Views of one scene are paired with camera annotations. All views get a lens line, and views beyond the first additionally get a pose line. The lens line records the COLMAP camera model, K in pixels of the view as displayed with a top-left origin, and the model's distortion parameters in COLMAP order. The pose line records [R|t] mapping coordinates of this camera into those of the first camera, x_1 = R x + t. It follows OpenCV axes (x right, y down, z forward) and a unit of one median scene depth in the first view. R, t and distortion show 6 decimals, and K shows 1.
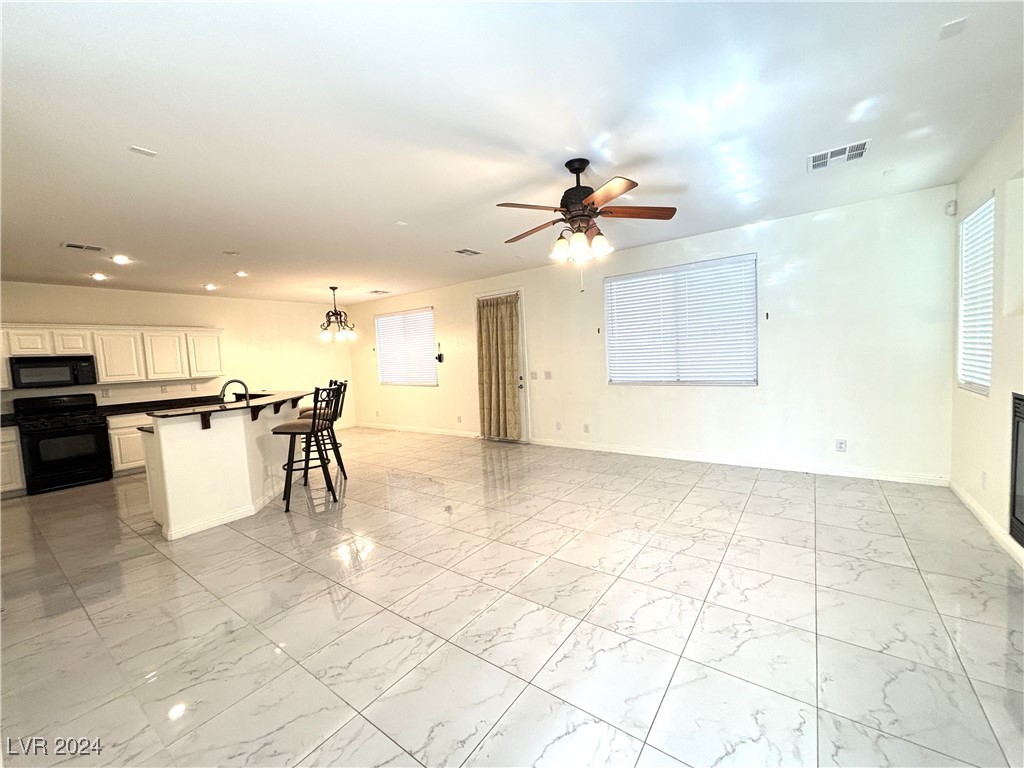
lens RADIAL K [[410.9, 0, 511.5], [0, 410.9, 385.7], [0, 0, 1]] dist [-0.002448, 0.000381]
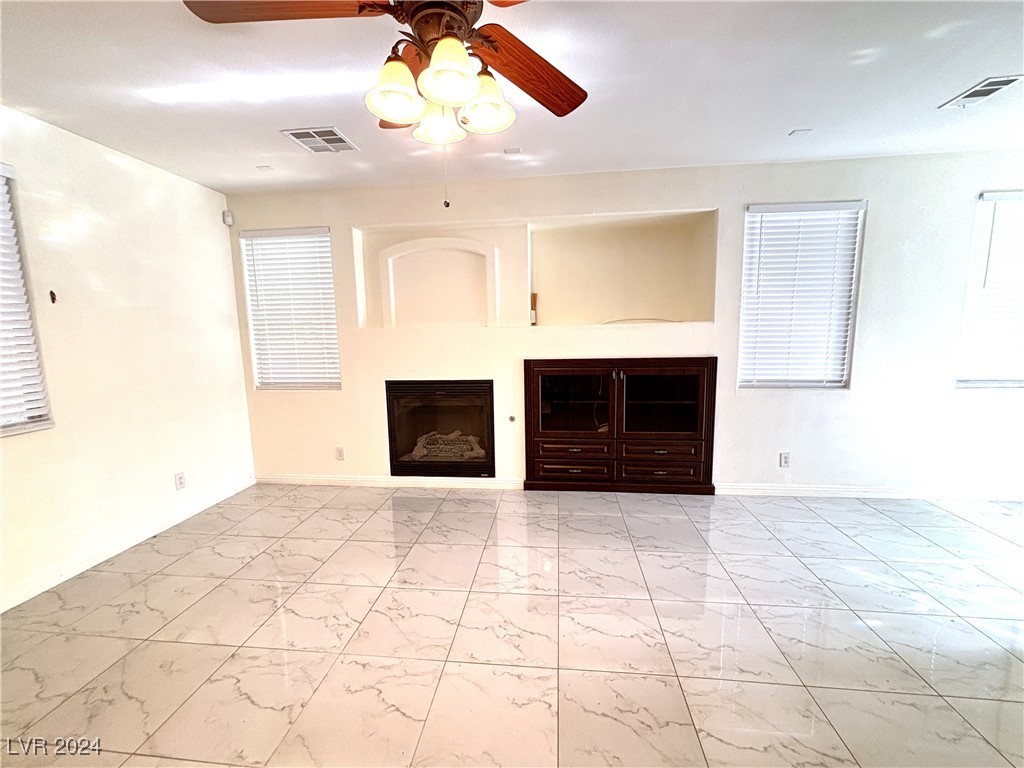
lens RADIAL K [[410.9, 0, 515.2], [0, 410.9, 383.4], [0, 0, 1]] dist [-0.002448, 0.000381]
pose [[-0.503984, -0.051458, 0.862179, -0.134745], [0.105154, 0.987143, 0.120384, -0.049766], [-0.857288, 0.151333, -0.492093, 0.649374]]
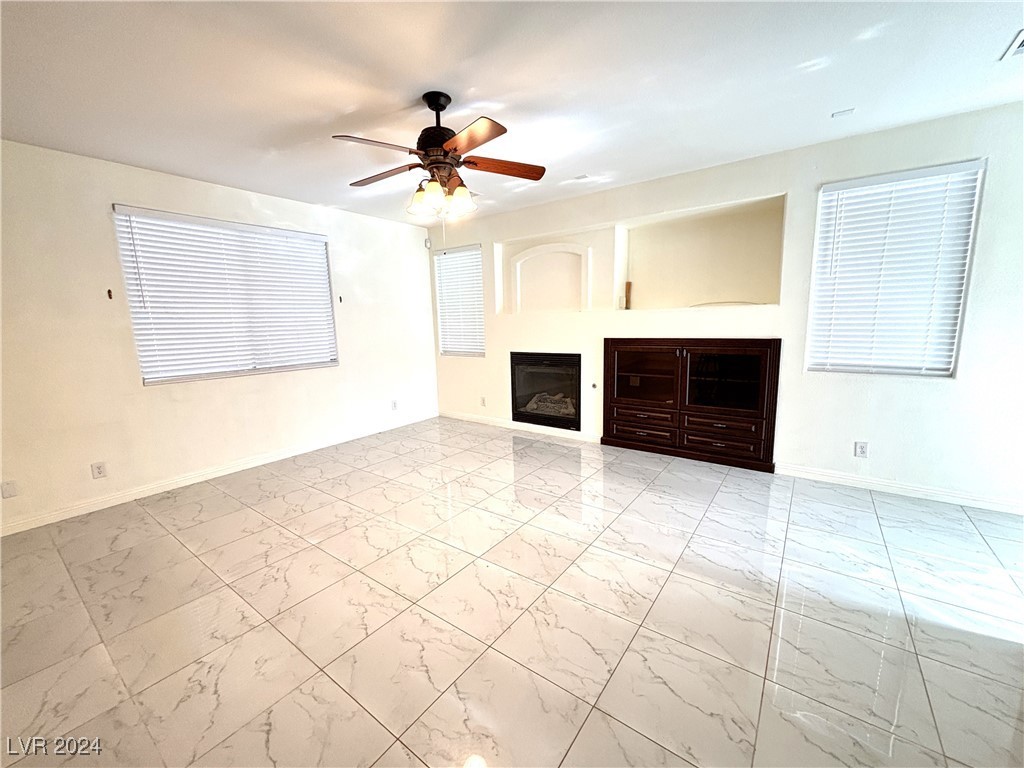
lens RADIAL K [[410.9, 0, 514.5], [0, 410.9, 383.7], [0, 0, 1]] dist [-0.002448, 0.000381]
pose [[-0.004677, -0.103847, 0.994582, -0.401255], [0.095518, 0.989999, 0.103818, -0.017379], [-0.995417, 0.095486, 0.005289, 0.481866]]
